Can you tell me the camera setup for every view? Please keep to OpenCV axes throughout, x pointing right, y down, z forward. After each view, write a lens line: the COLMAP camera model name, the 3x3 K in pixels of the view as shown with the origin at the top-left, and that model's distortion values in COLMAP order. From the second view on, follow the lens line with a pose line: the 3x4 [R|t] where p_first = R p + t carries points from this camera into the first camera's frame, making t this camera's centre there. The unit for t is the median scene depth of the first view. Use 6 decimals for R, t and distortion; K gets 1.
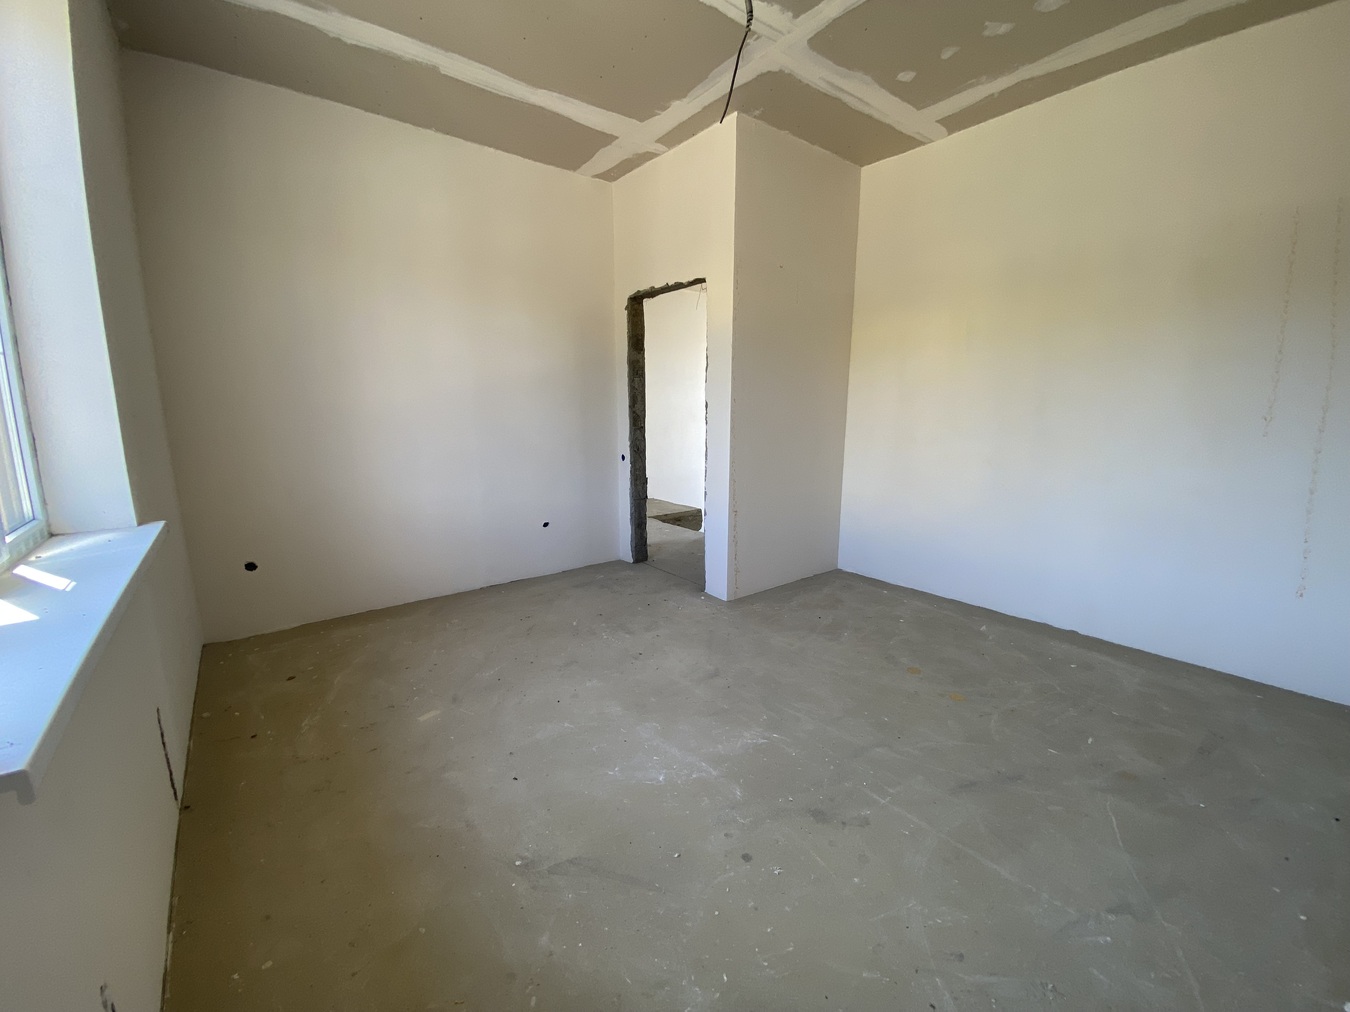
lens RADIAL K [[549.2, 0, 668.3], [0, 549.2, 510.8], [0, 0, 1]] dist [0.018885, -0.019284]
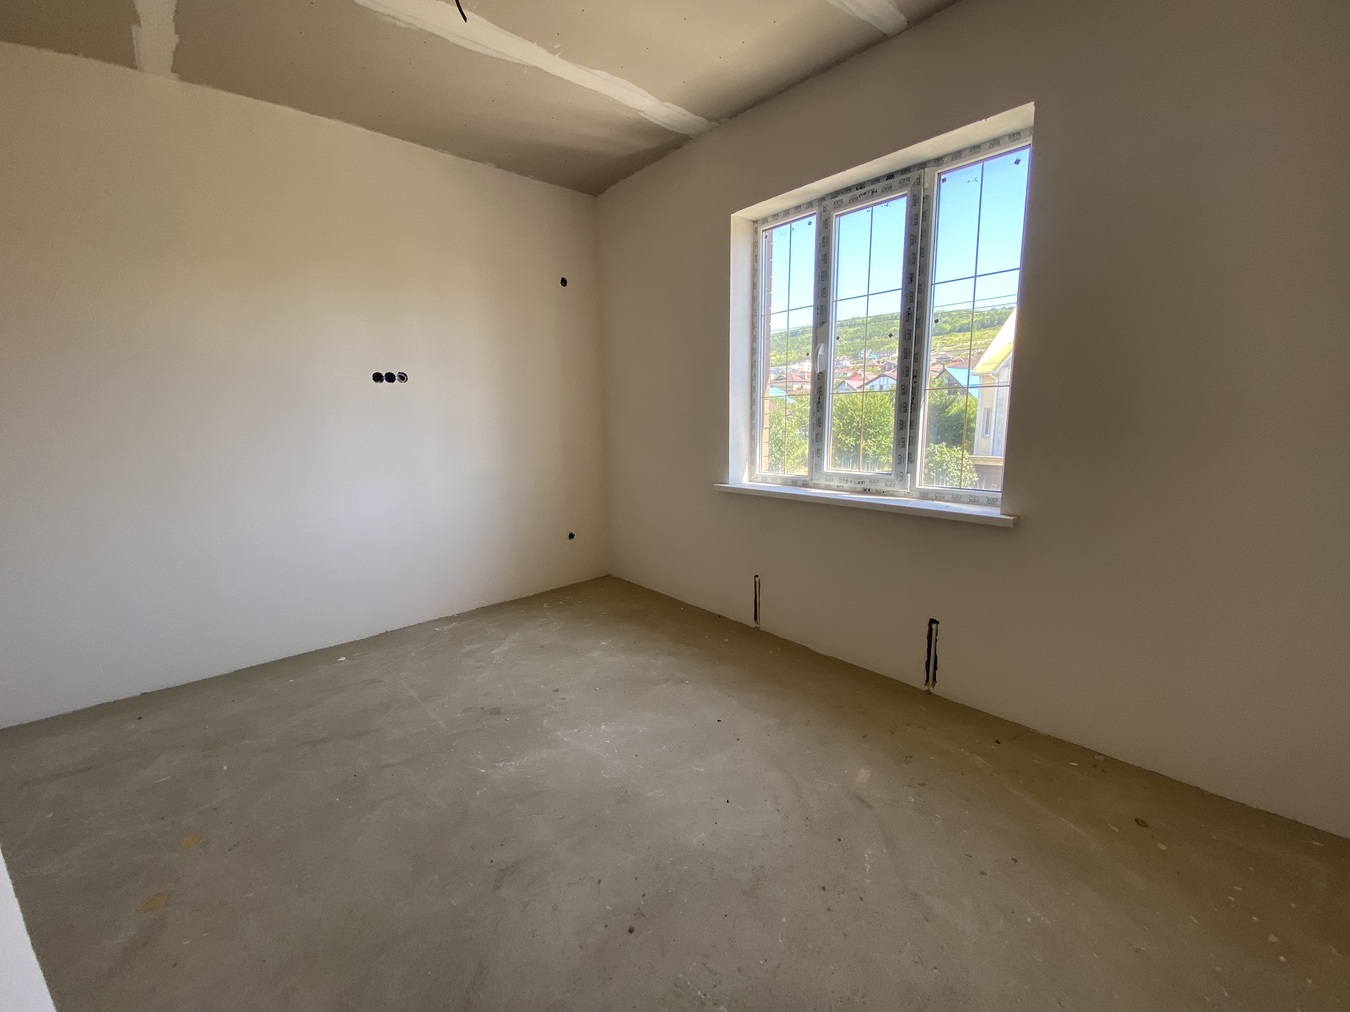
lens RADIAL K [[549.2, 0, 668.3], [0, 549.2, 510.8], [0, 0, 1]] dist [0.018885, -0.019284]
pose [[-0.997759, 0.028713, -0.060439, -0.089762], [0.005583, 0.935822, 0.352427, -0.376504], [0.066679, 0.351300, -0.933885, 1.838859]]
